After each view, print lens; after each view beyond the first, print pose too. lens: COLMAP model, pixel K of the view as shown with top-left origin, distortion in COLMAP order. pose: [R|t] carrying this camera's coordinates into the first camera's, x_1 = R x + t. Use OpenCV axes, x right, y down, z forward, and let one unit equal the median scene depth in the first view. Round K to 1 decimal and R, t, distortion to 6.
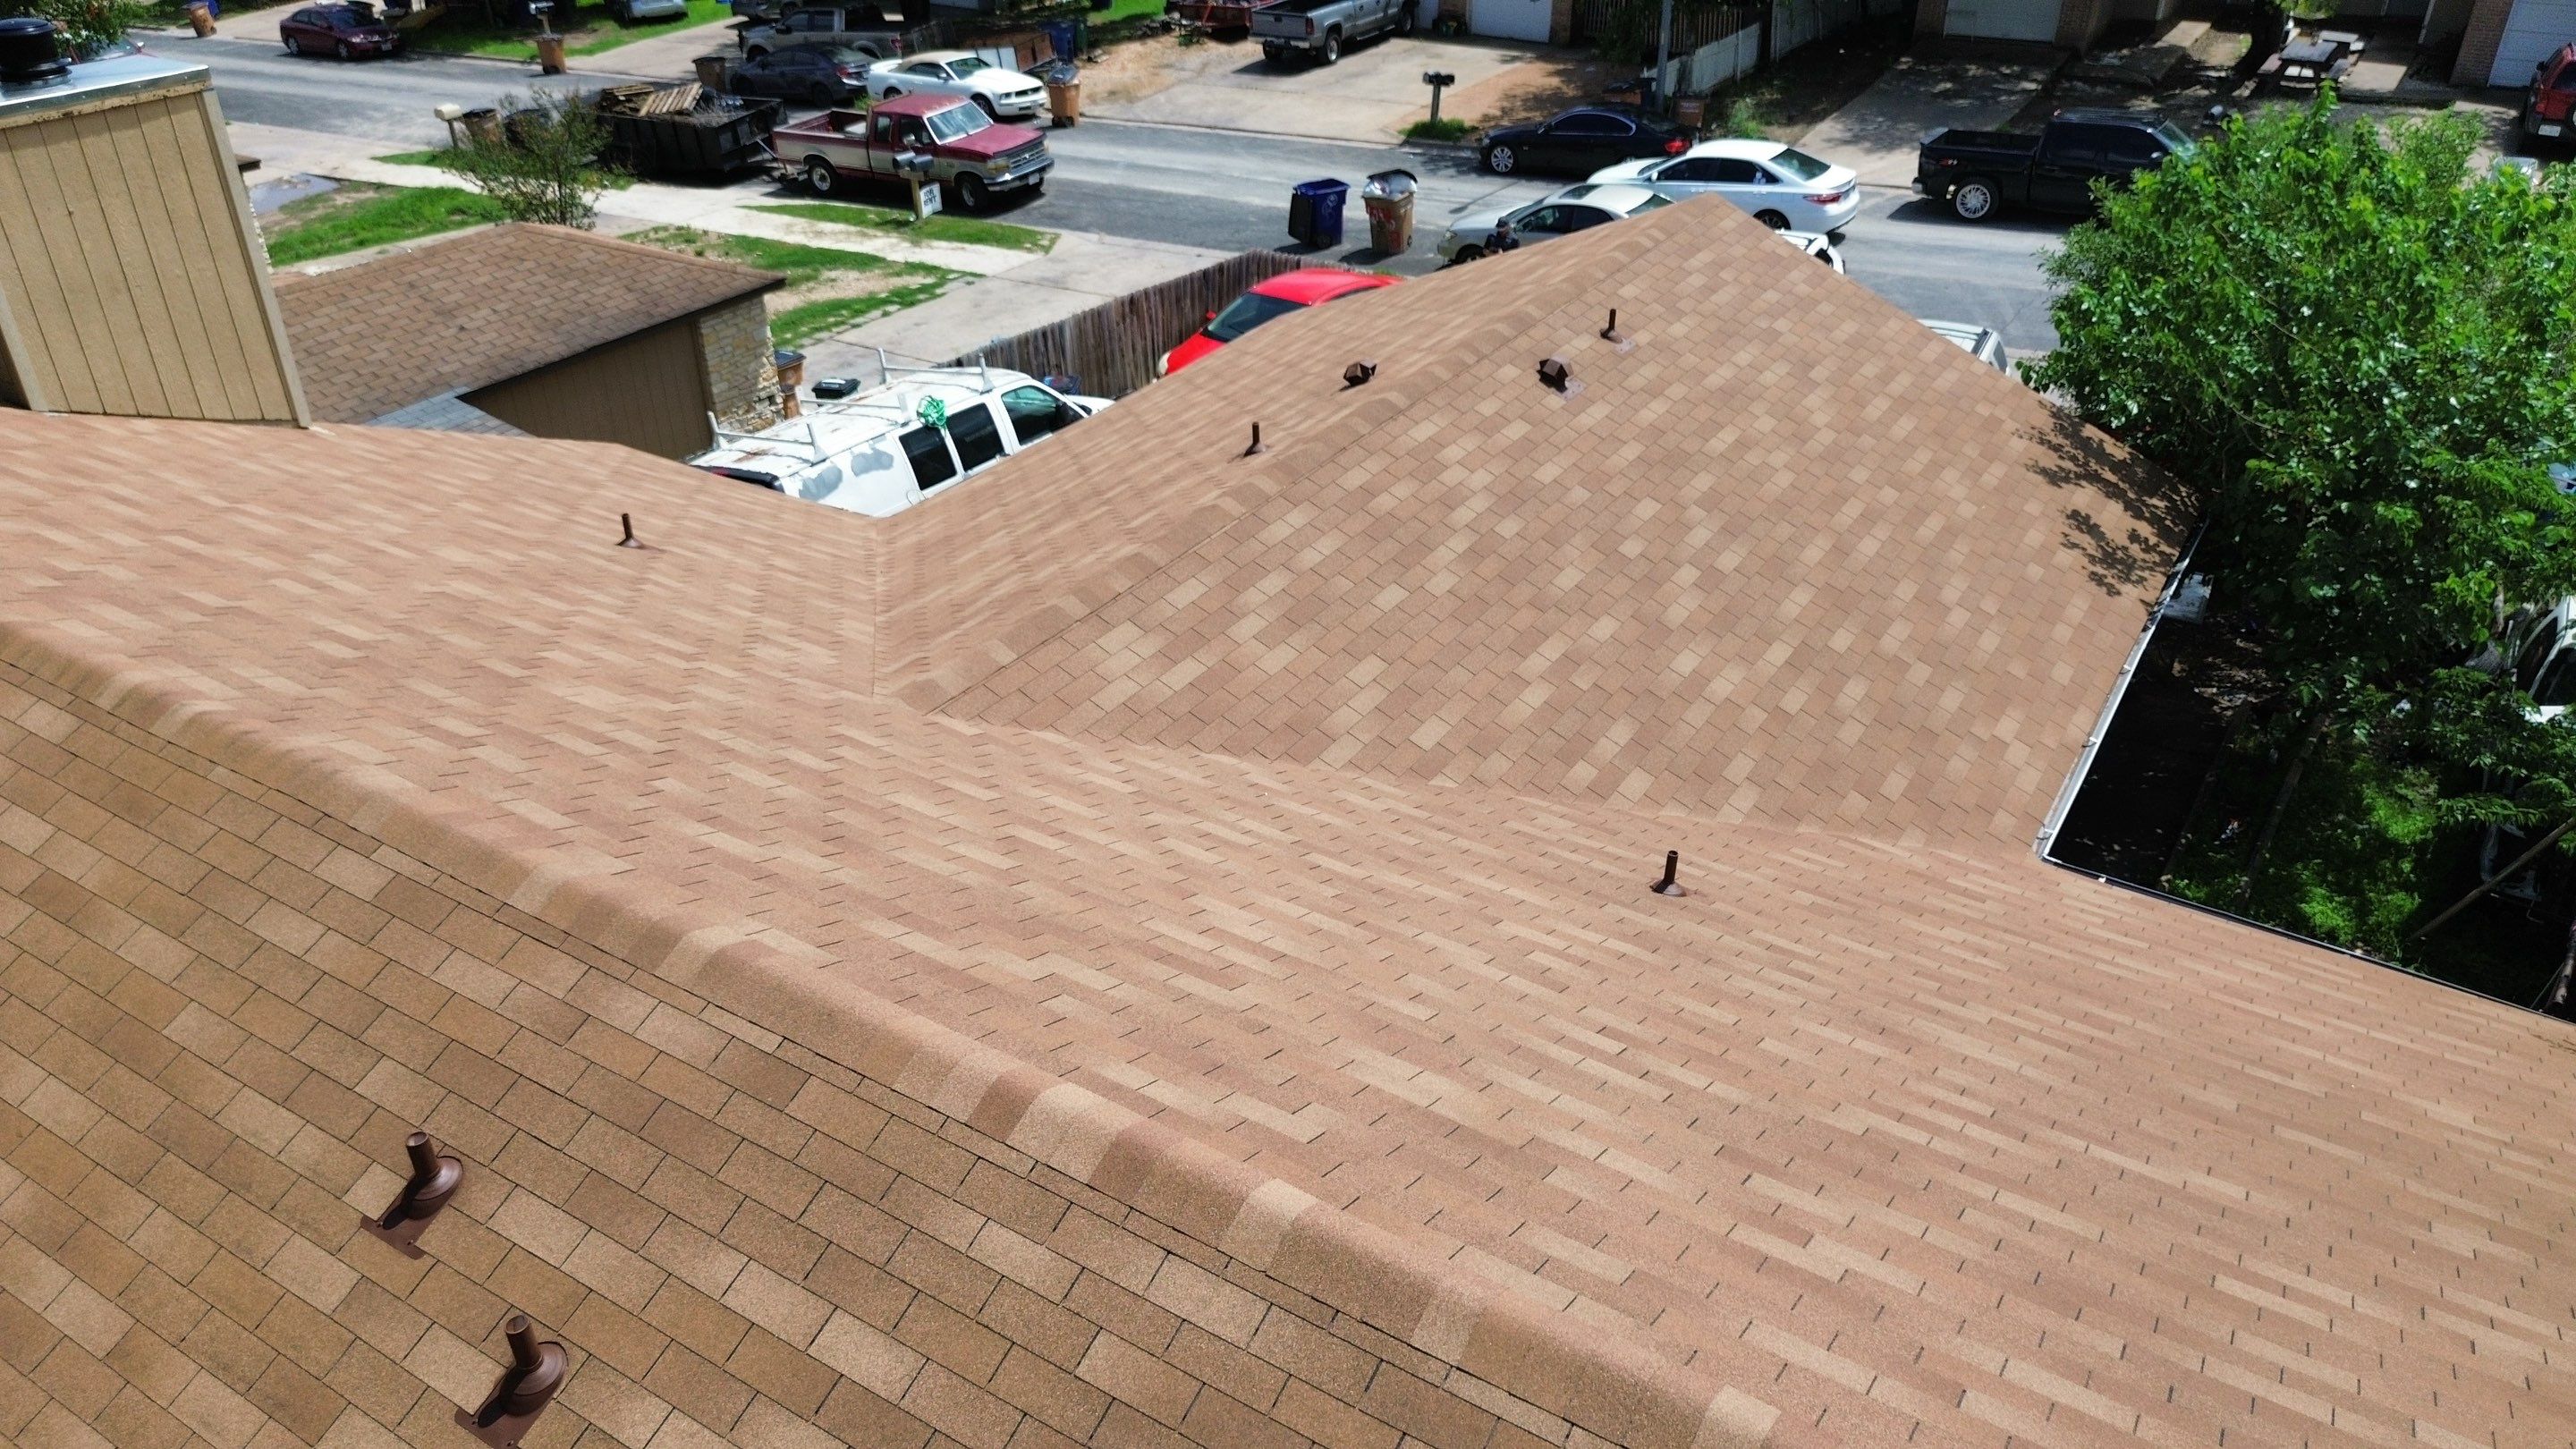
lens RADIAL K [[1830.6, 0, 1289.1], [0, 1830.6, 710.9], [0, 0, 1]] dist [0.067090, -0.069492]
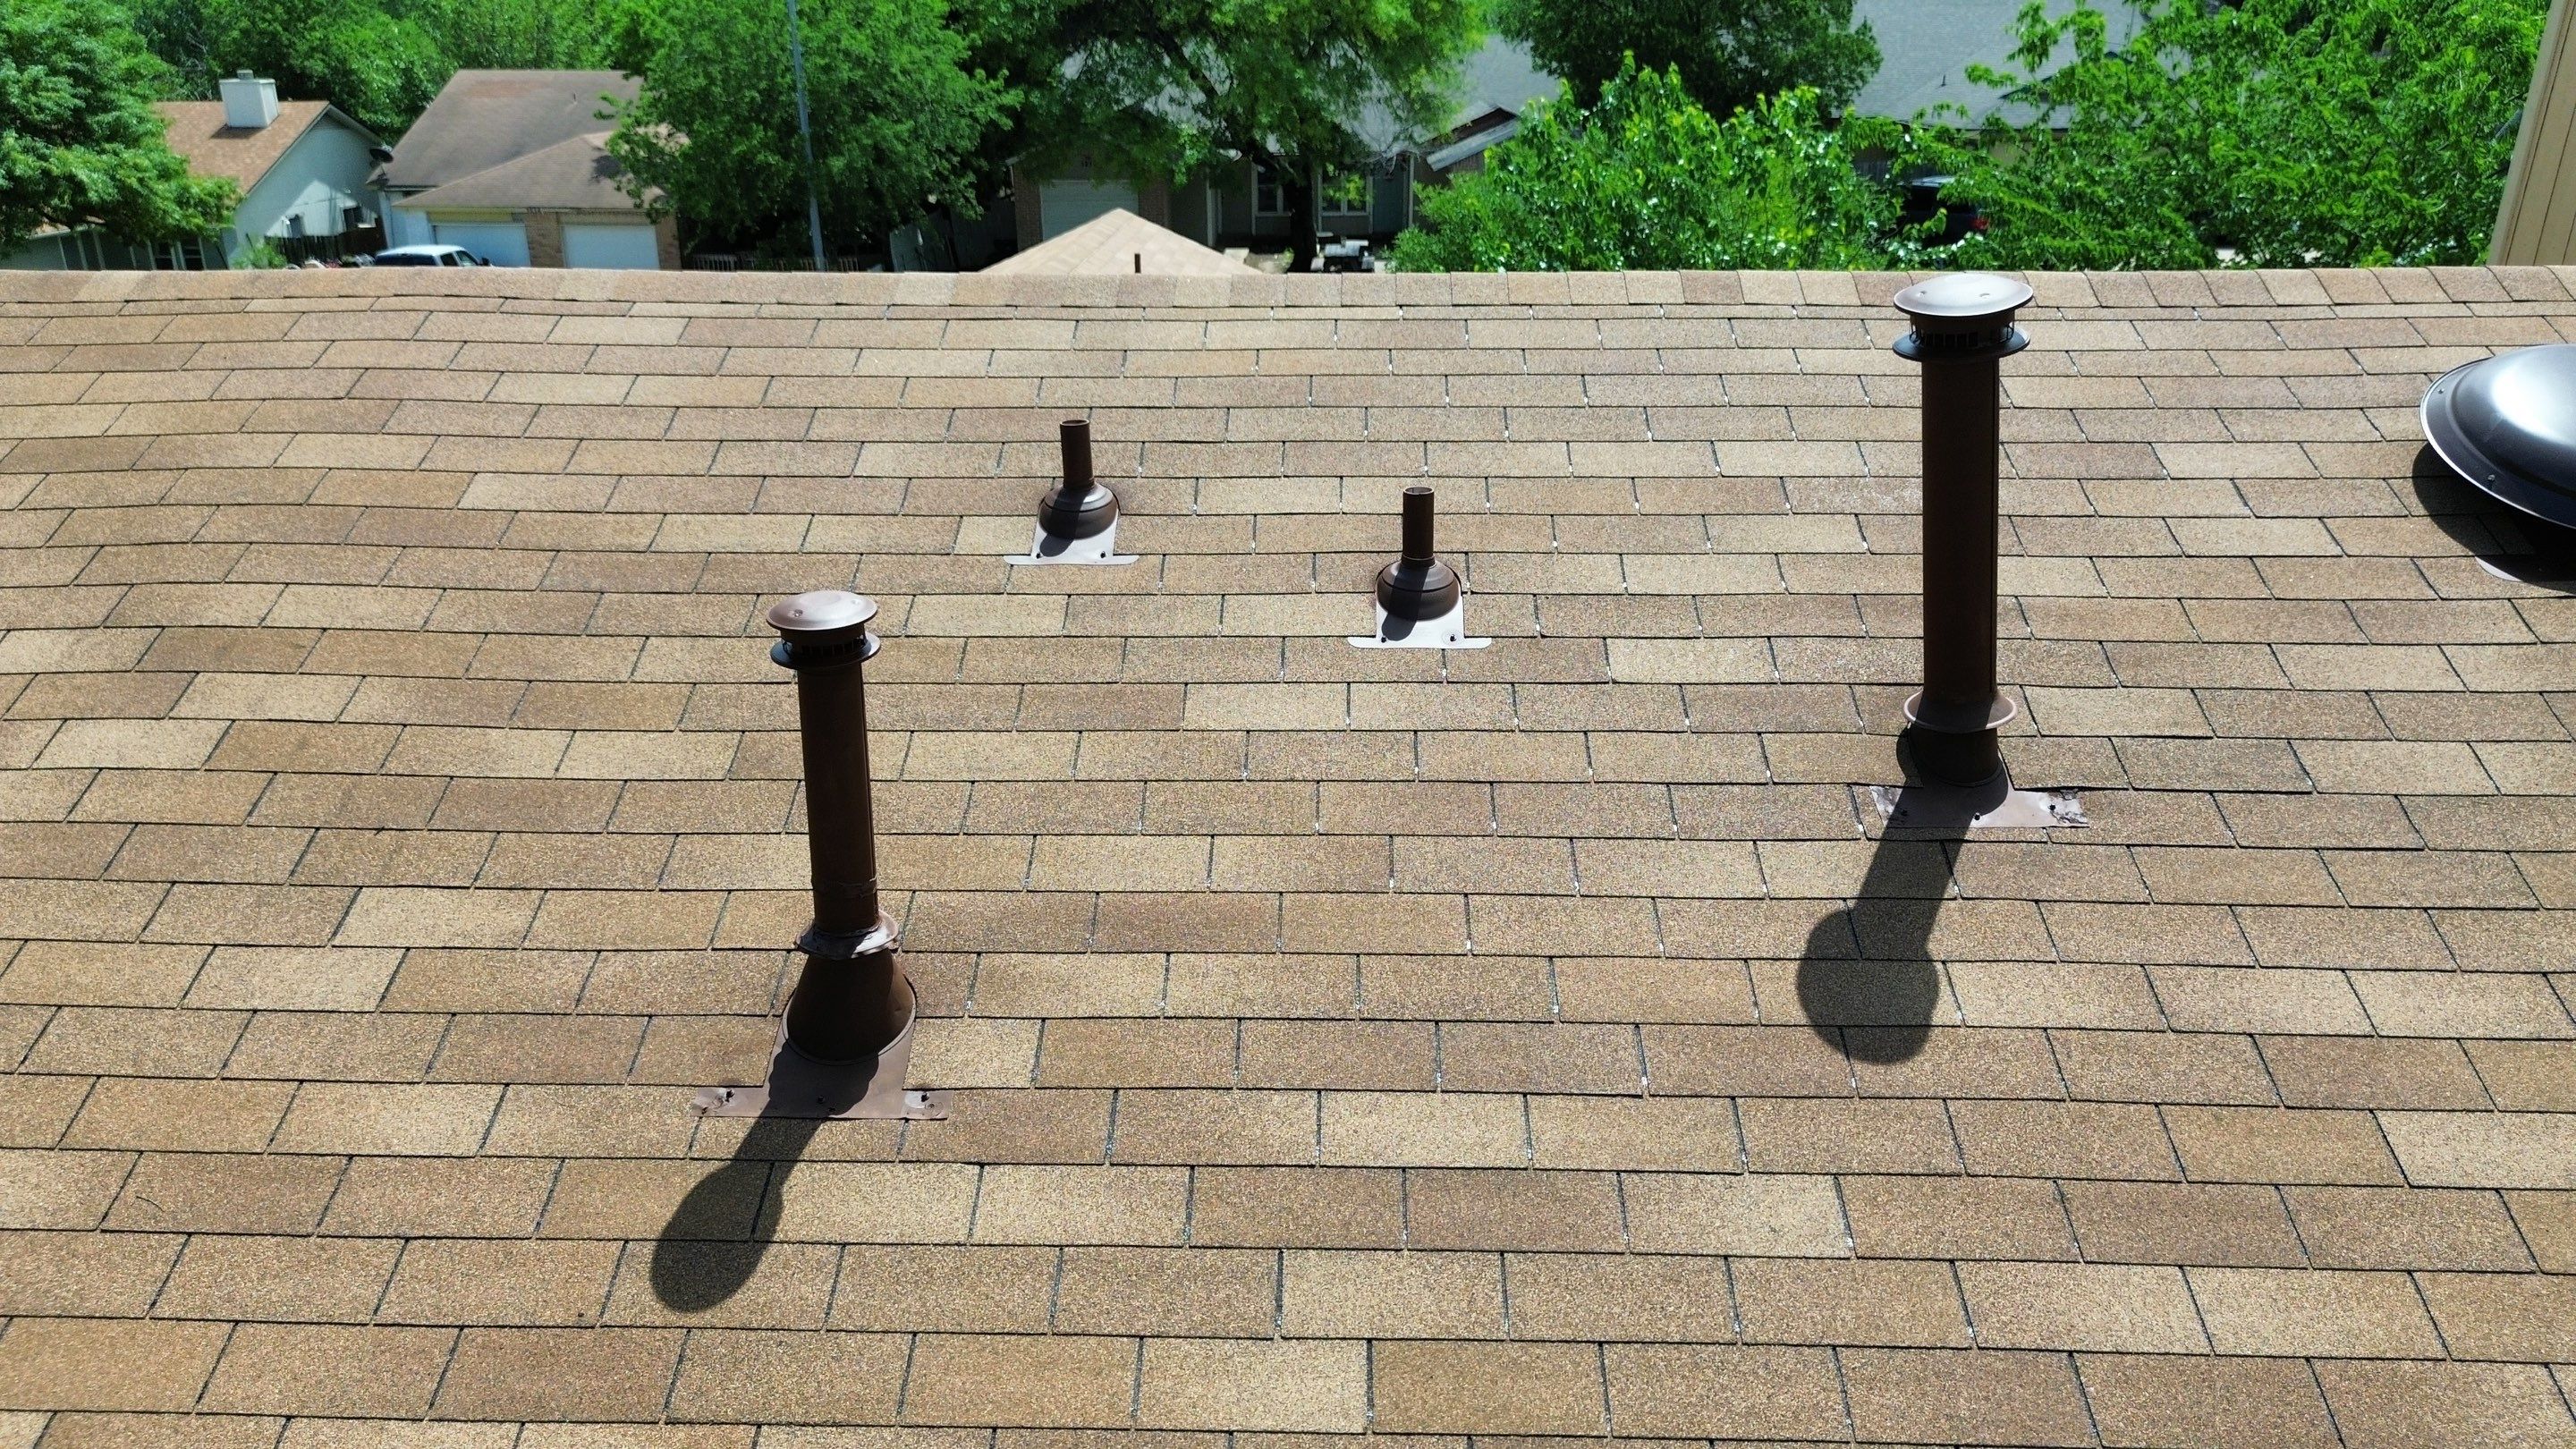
lens RADIAL K [[1830.6, 0, 1294.5], [0, 1830.6, 710.0], [0, 0, 1]] dist [0.067090, -0.069492]
pose [[0.861907, -0.178613, 0.474567, -0.319225], [0.260211, 0.959078, -0.111626, 0.186405], [-0.435208, 0.219698, 0.873113, 0.145336]]
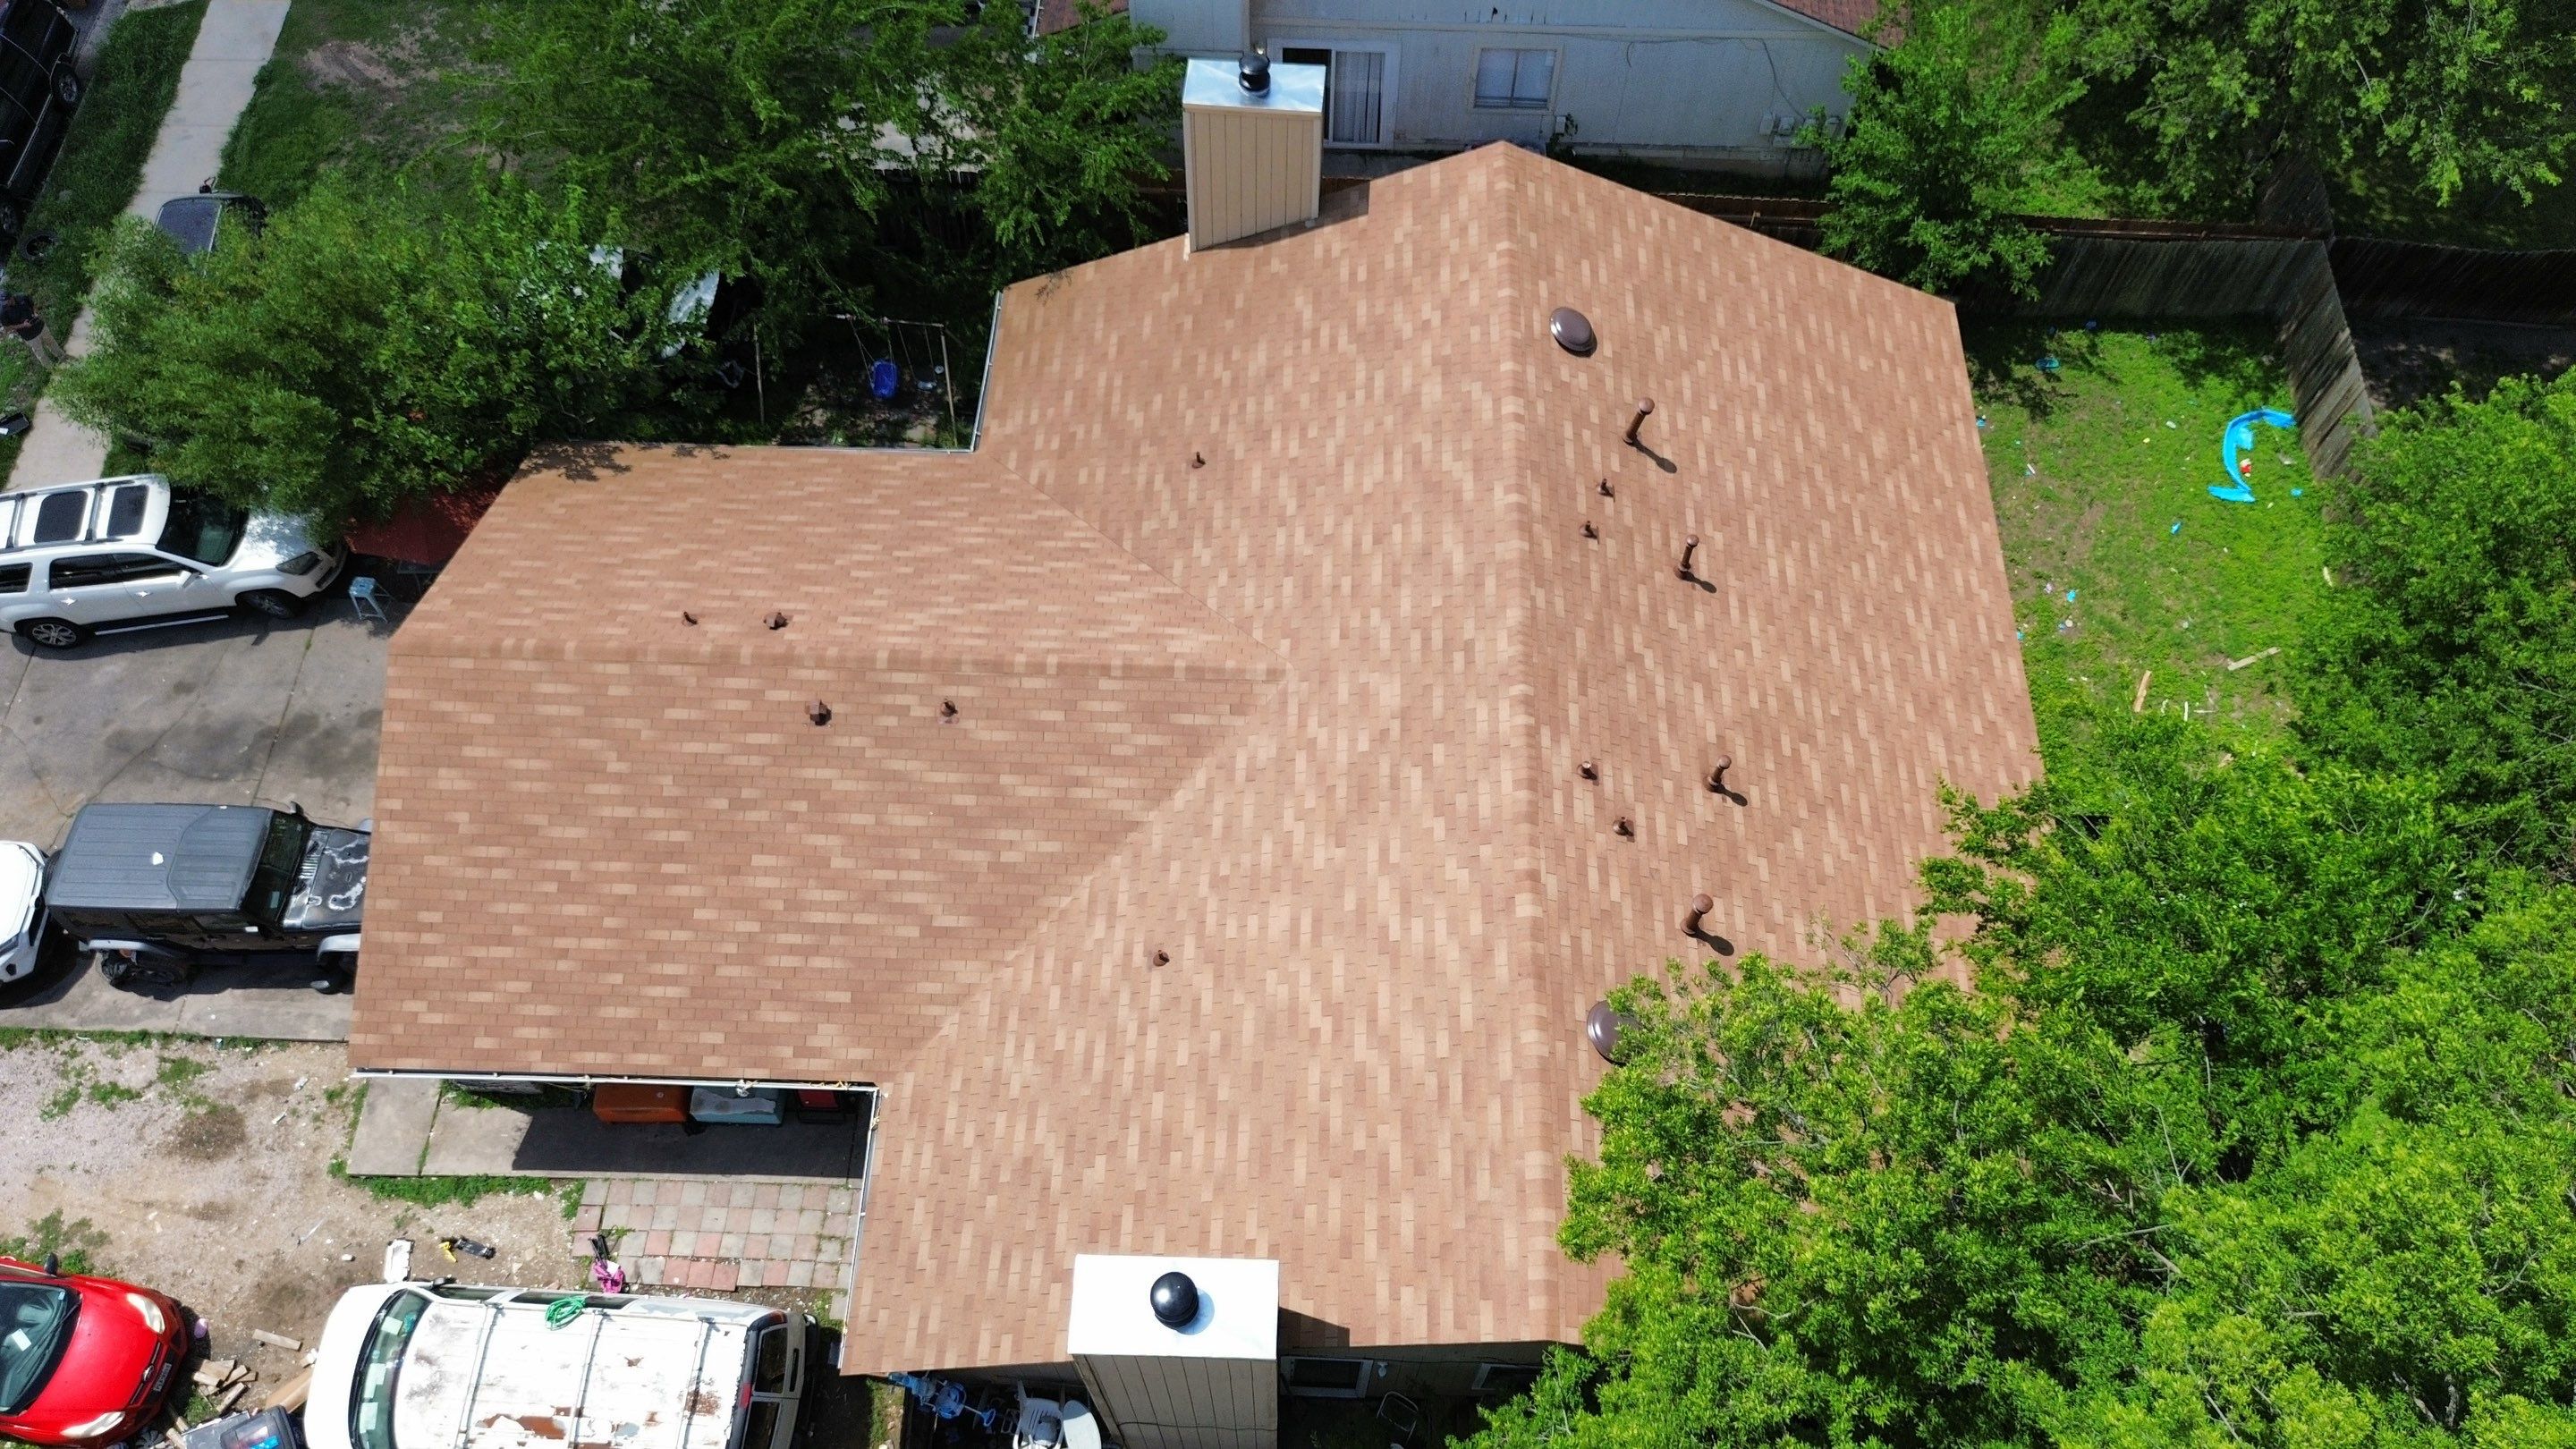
lens RADIAL K [[1830.6, 0, 1285.1], [0, 1830.6, 726.5], [0, 0, 1]] dist [0.067090, -0.069492]
pose [[-0.505336, -0.744502, 0.436293, -0.971952], [0.441456, 0.211385, 0.872028, -1.544132], [-0.741453, 0.633271, 0.221845, 0.366870]]
